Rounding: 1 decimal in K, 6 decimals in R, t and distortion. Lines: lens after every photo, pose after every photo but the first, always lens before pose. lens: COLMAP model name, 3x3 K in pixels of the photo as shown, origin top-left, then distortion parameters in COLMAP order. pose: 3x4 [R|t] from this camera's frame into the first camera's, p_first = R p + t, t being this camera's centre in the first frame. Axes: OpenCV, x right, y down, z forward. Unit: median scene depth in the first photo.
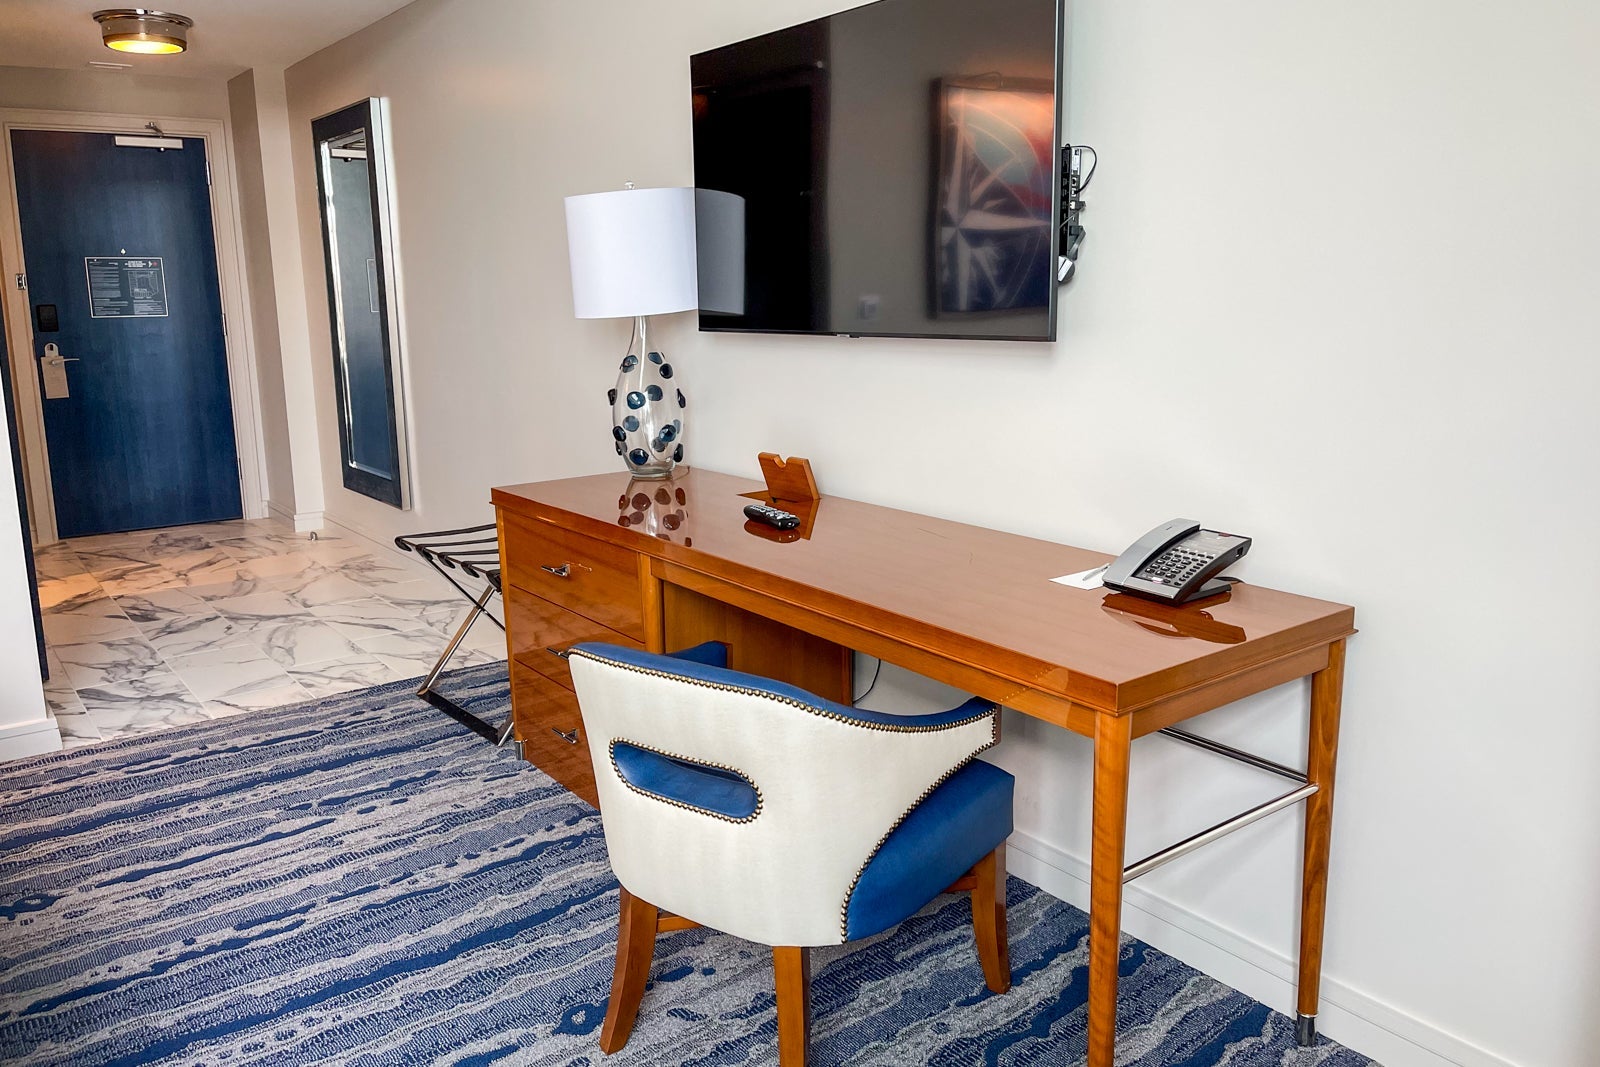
lens RADIAL K [[1207.3, 0, 800.0], [0, 1207.3, 533.5], [0, 0, 1]] dist [0.003892, -0.001668]
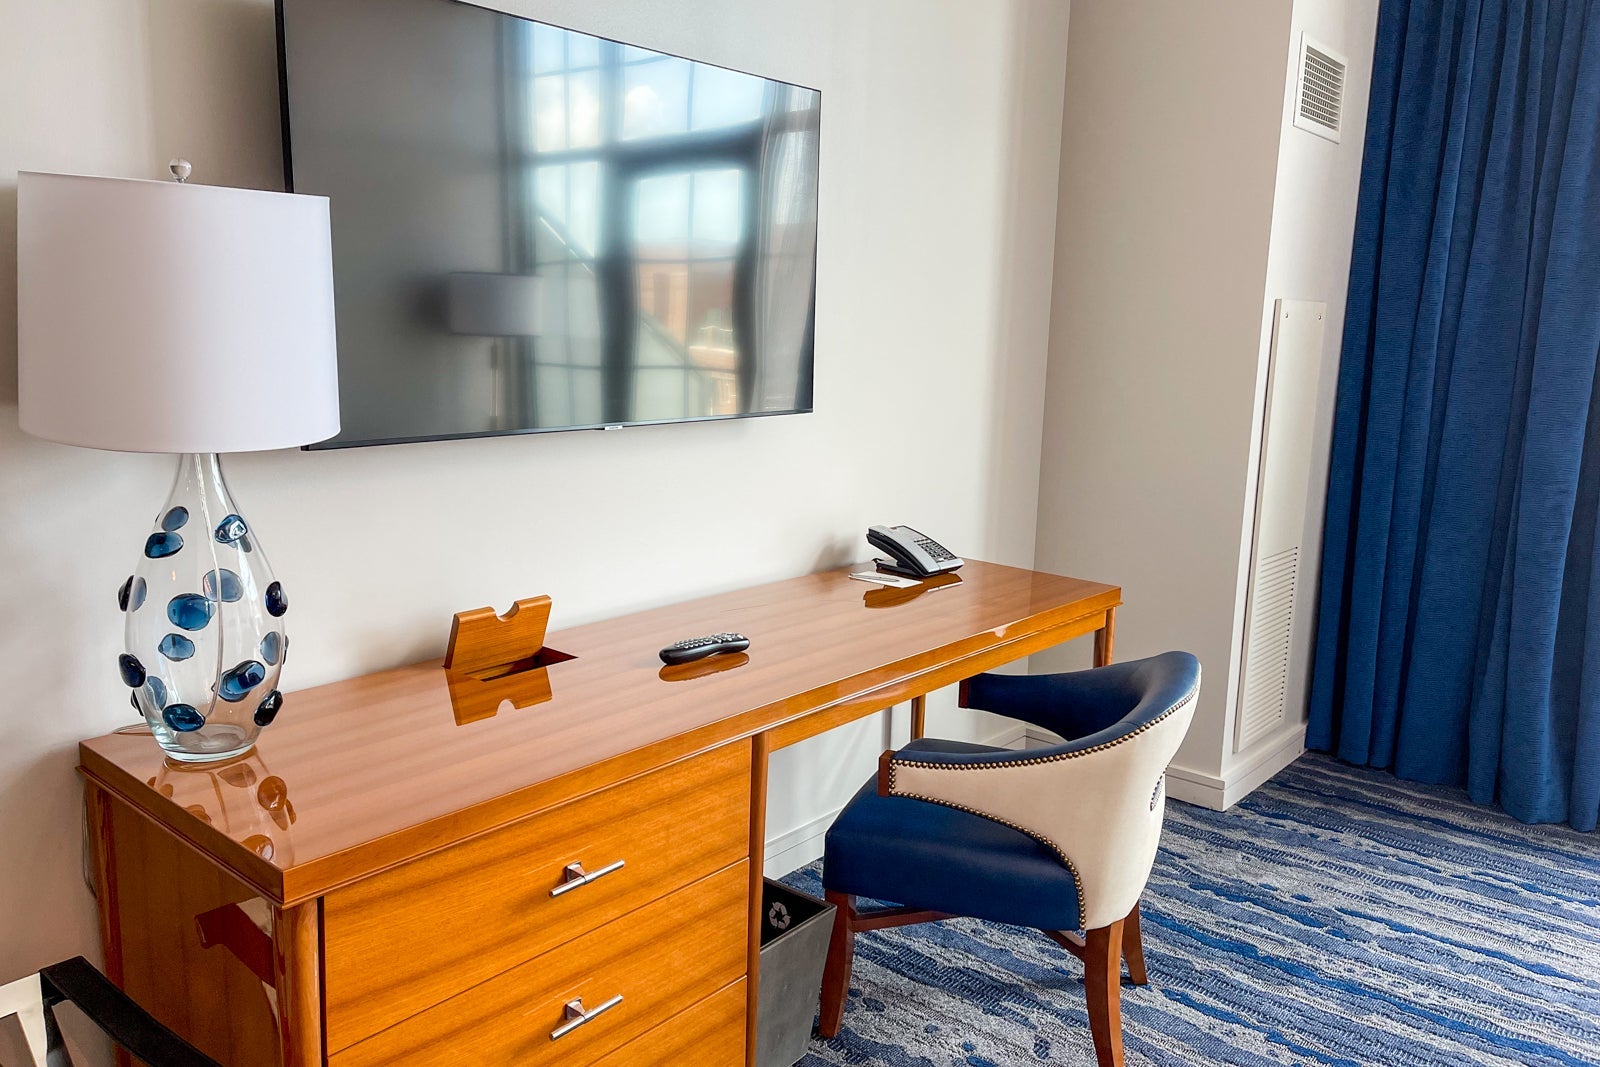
lens RADIAL K [[1207.3, 0, 800.0], [0, 1207.3, 533.5], [0, 0, 1]] dist [0.003892, -0.001668]
pose [[-0.199037, -0.160494, 0.966760, -1.198963], [0.202524, 0.958467, 0.200813, -0.346256], [-0.958837, 0.235761, -0.158267, 1.493126]]
